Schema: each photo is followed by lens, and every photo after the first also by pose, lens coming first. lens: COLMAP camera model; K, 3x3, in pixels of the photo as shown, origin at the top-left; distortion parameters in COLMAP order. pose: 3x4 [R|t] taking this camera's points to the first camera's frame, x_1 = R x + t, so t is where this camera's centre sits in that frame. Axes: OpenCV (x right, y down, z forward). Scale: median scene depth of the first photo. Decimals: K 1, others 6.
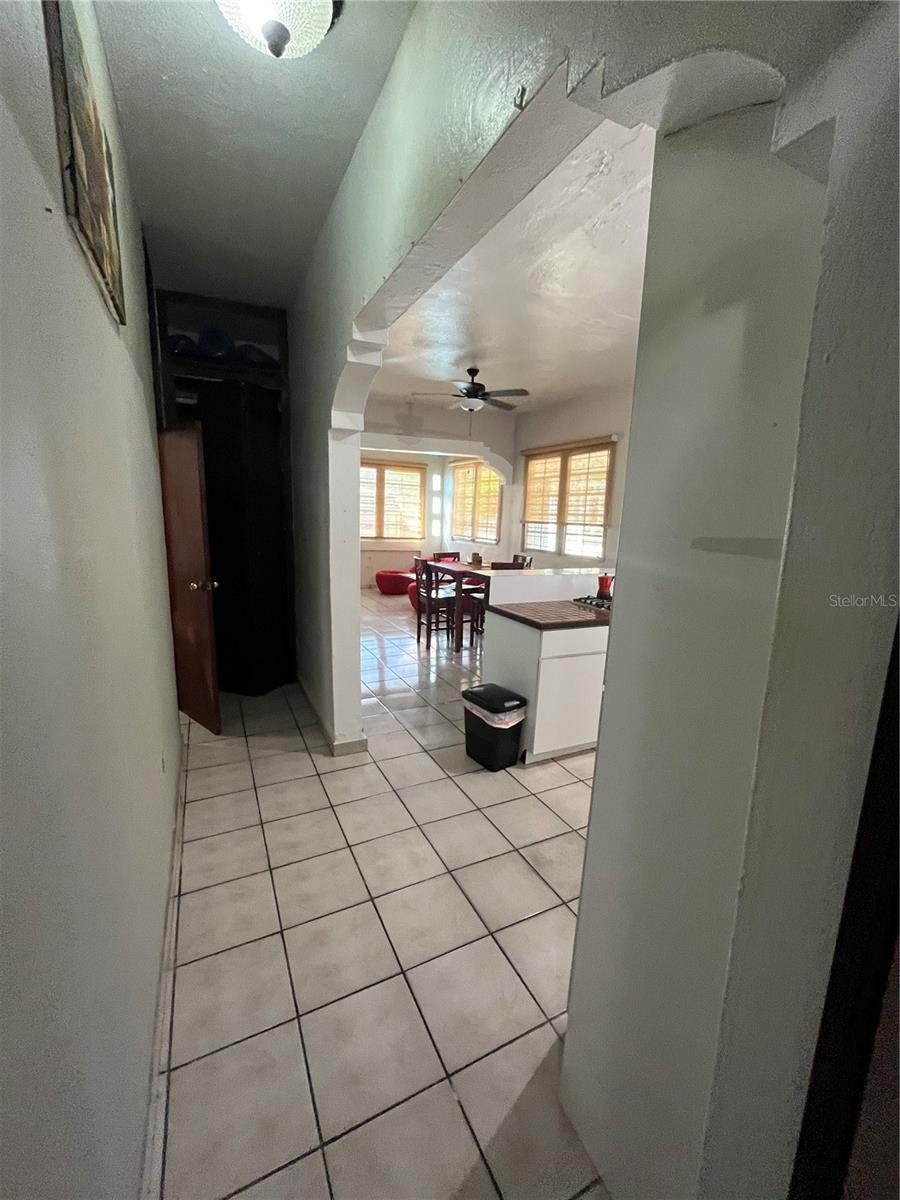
lens RADIAL K [[487.6, 0, 447.2], [0, 487.6, 601.3], [0, 0, 1]] dist [-0.003440, 0.000167]
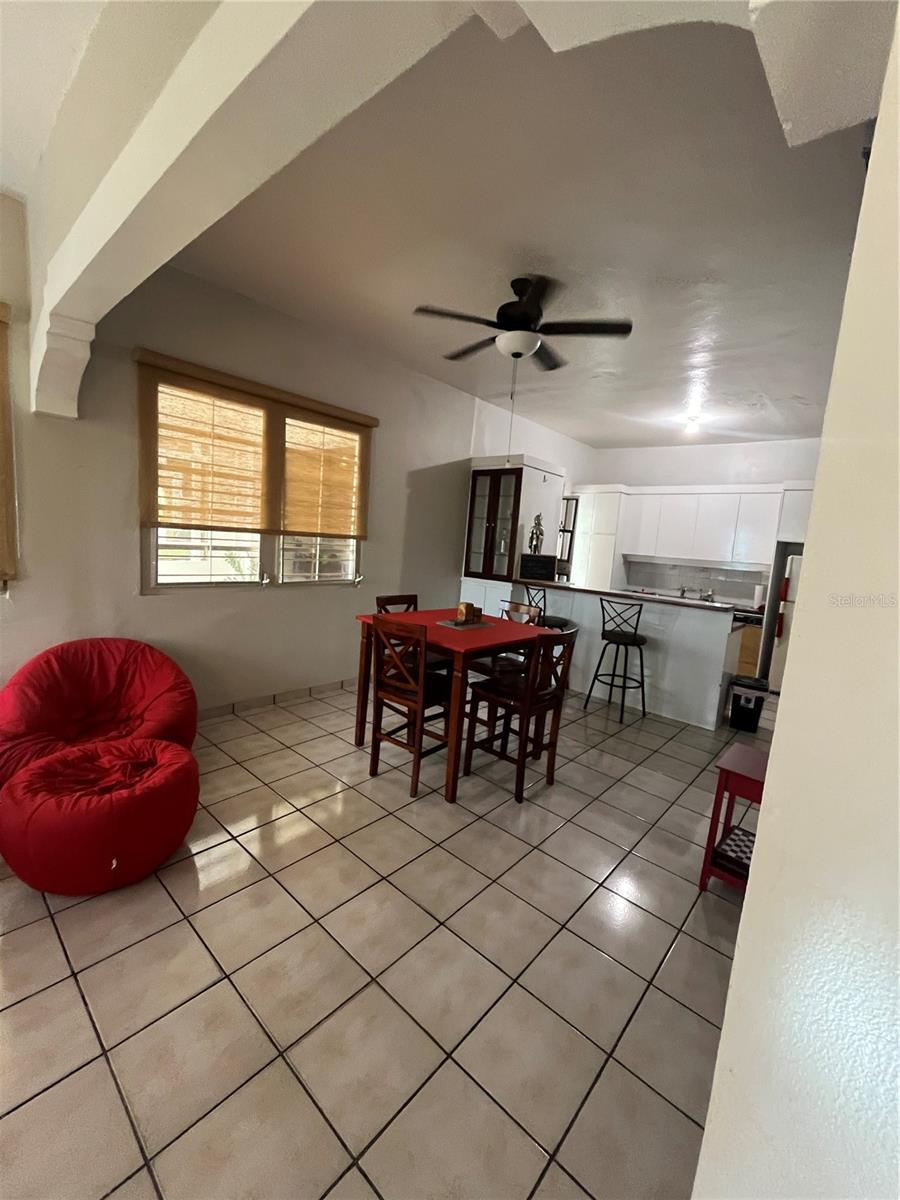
lens RADIAL K [[487.6, 0, 433.5], [0, 487.6, 607.5], [0, 0, 1]] dist [-0.003440, 0.000167]
pose [[-0.350742, -0.190743, 0.916841, -0.408308], [0.079794, 0.969389, 0.232201, -0.209775], [-0.933066, 0.154601, -0.324786, 1.120229]]
